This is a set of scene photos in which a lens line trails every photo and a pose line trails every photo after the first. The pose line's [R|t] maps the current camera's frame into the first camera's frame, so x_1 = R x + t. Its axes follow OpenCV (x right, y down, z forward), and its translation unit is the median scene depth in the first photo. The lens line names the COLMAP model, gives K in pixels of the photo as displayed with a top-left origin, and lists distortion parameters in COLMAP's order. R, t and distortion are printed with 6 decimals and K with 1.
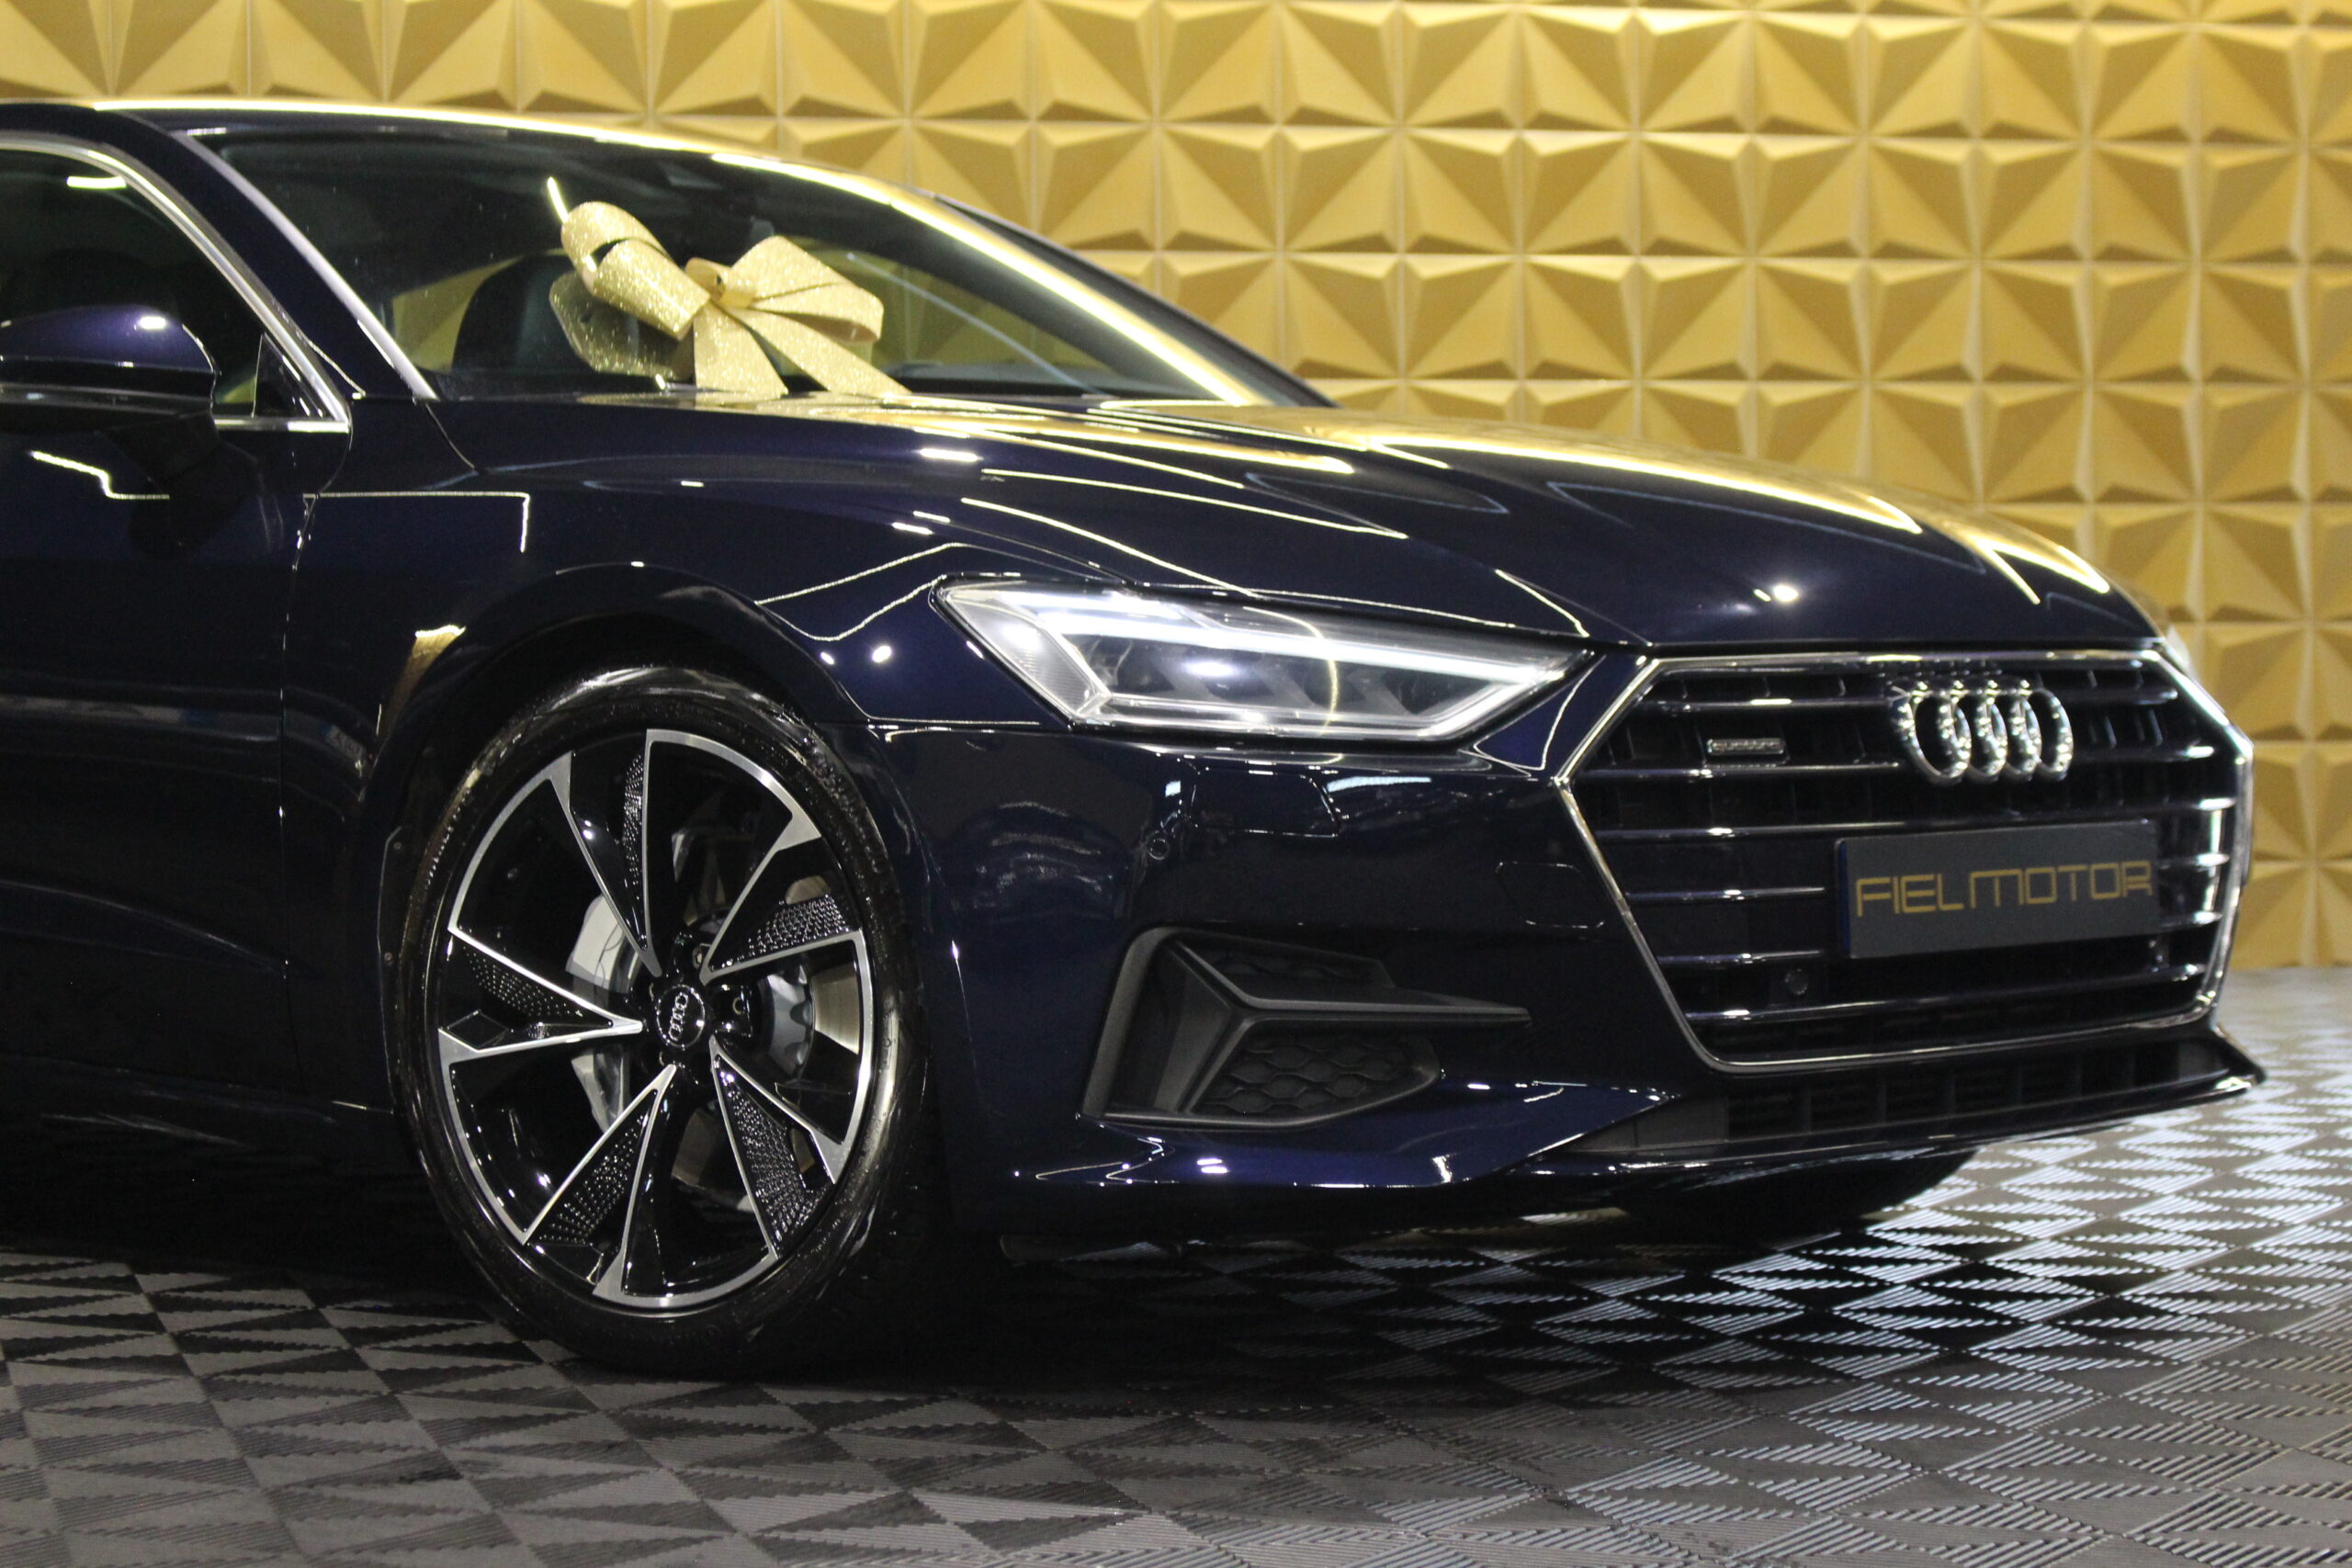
lens RADIAL K [[5040.0, 0, 1176.0], [0, 5040.0, 784.0], [0, 0, 1]] dist [0.029182, 0.087336]
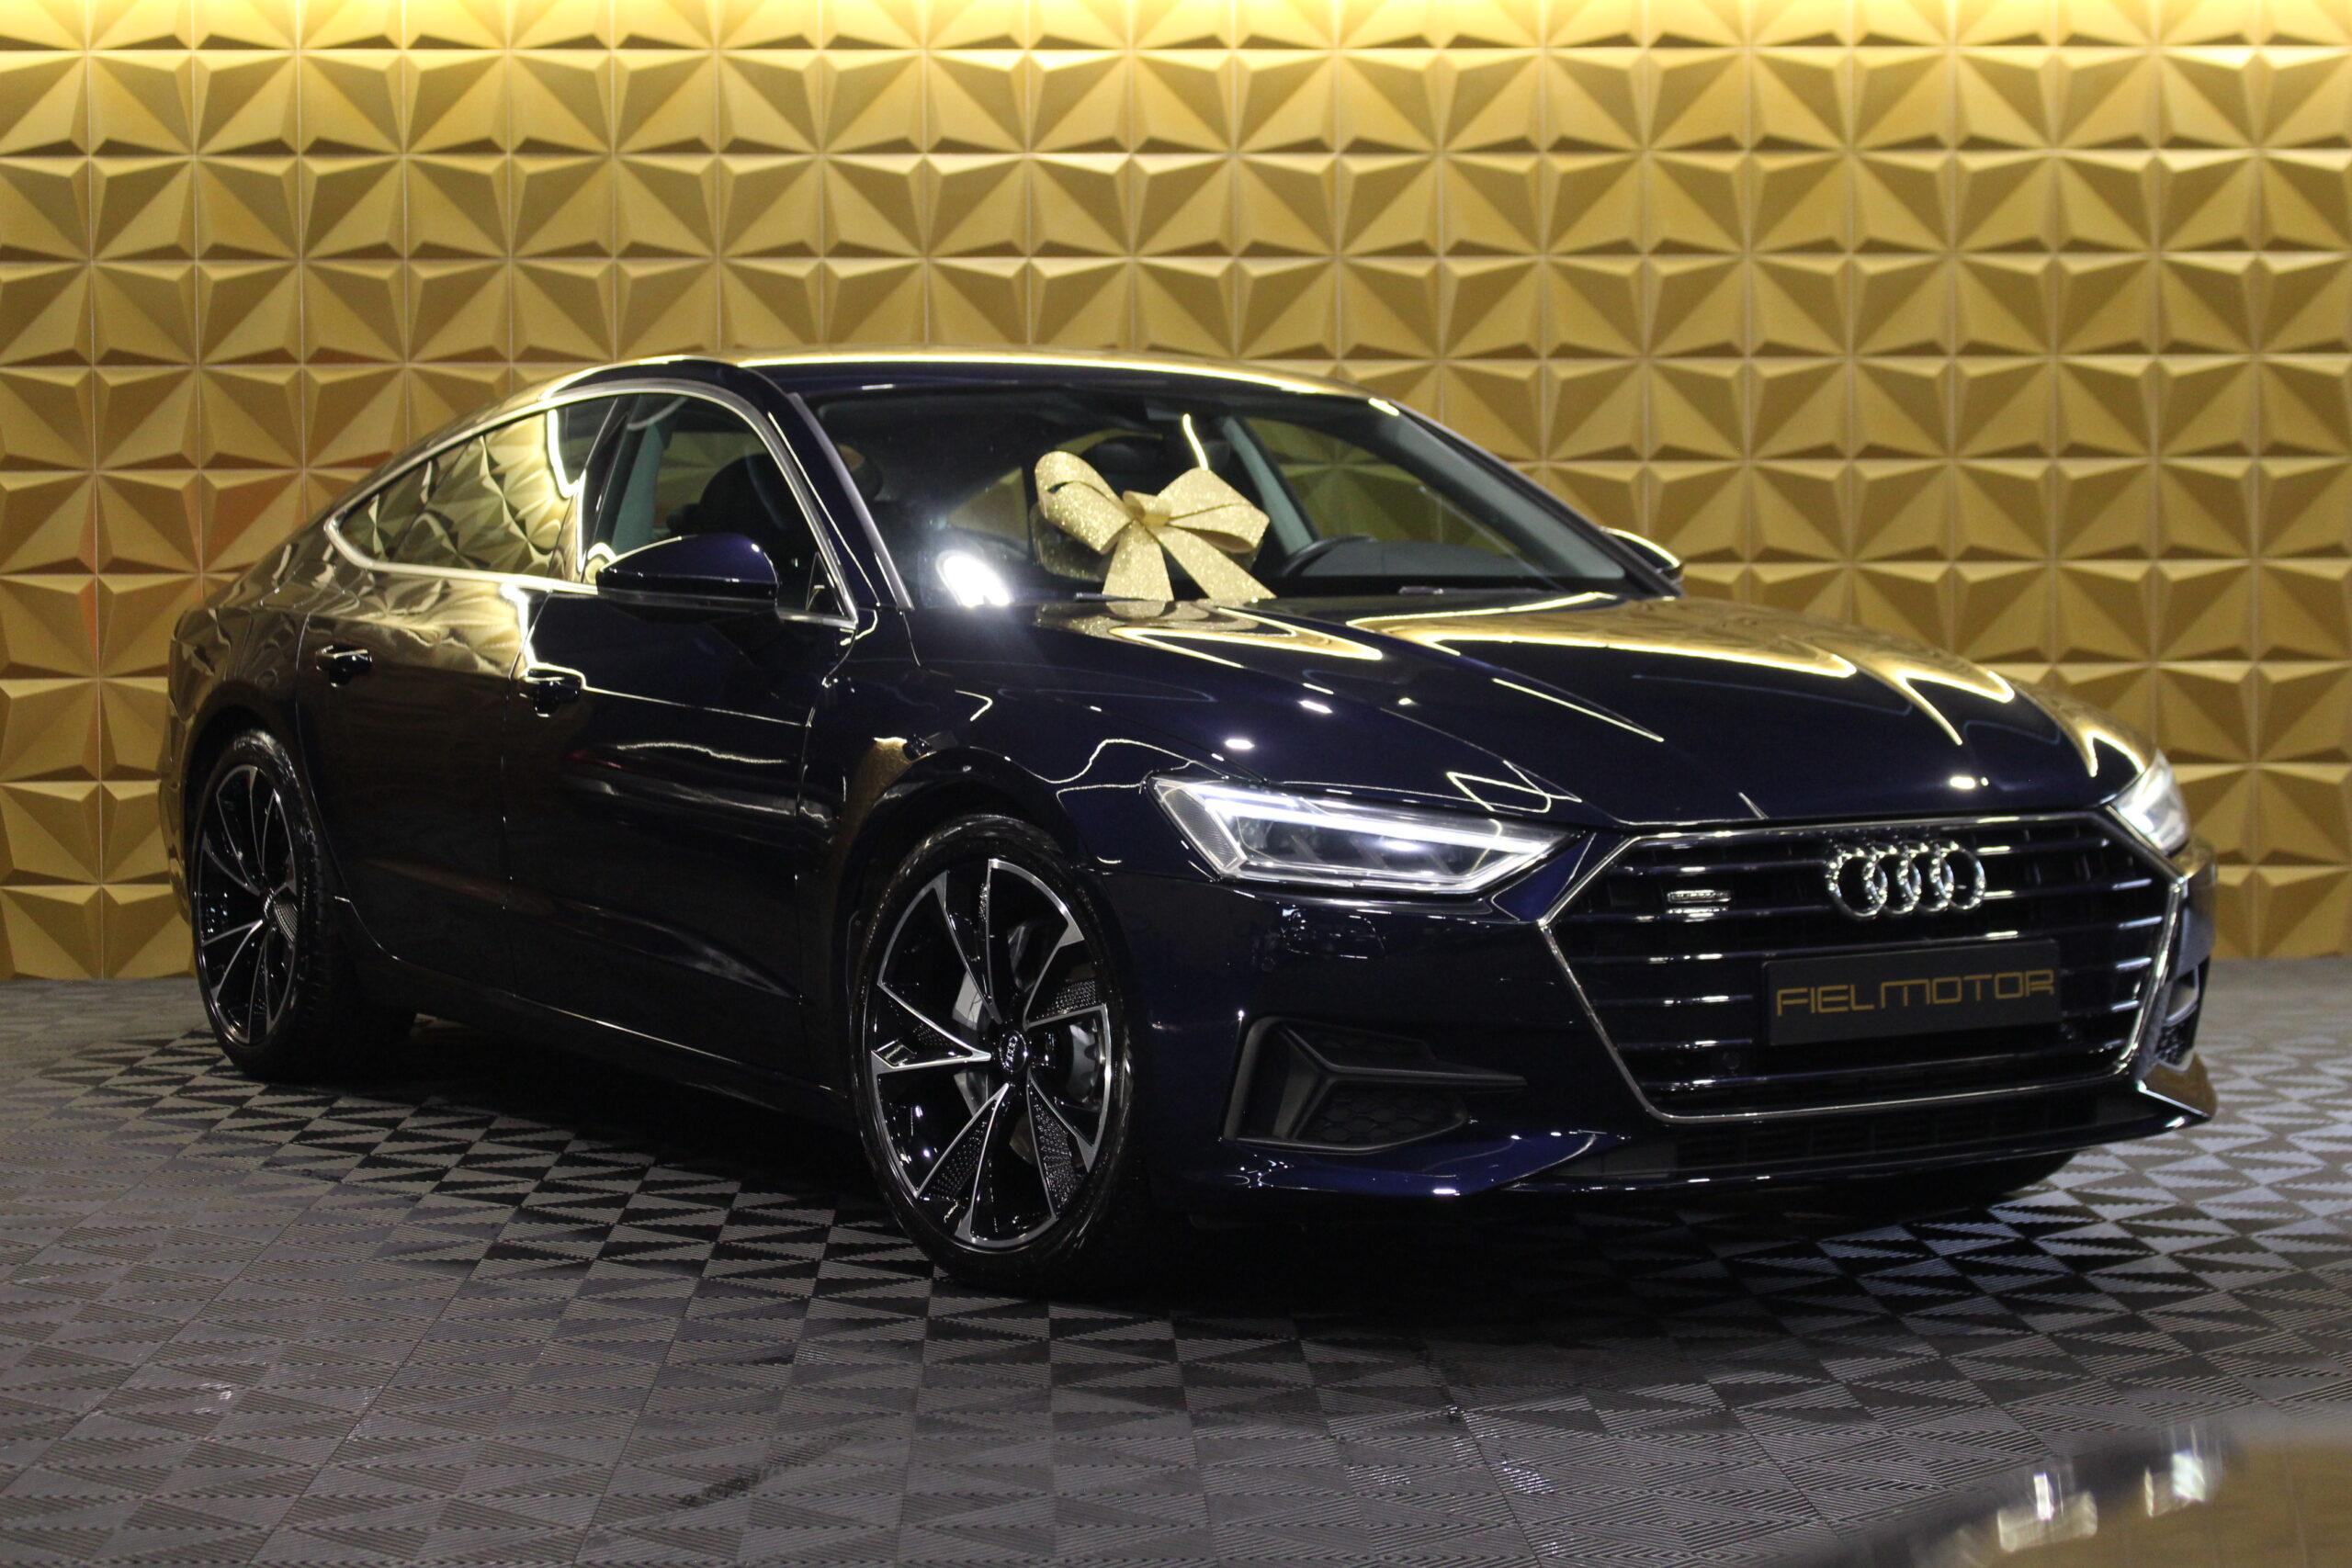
lens RADIAL K [[4760.3, 0, 1189.9], [0, 4760.3, 785.0], [0, 0, 1]] dist [0.045433, 0.205483]
pose [[0.970658, 0.020305, -0.239604, 0.276629], [-0.011252, 0.999172, 0.039091, -0.084621], [0.240199, -0.035248, 0.970083, -0.331658]]
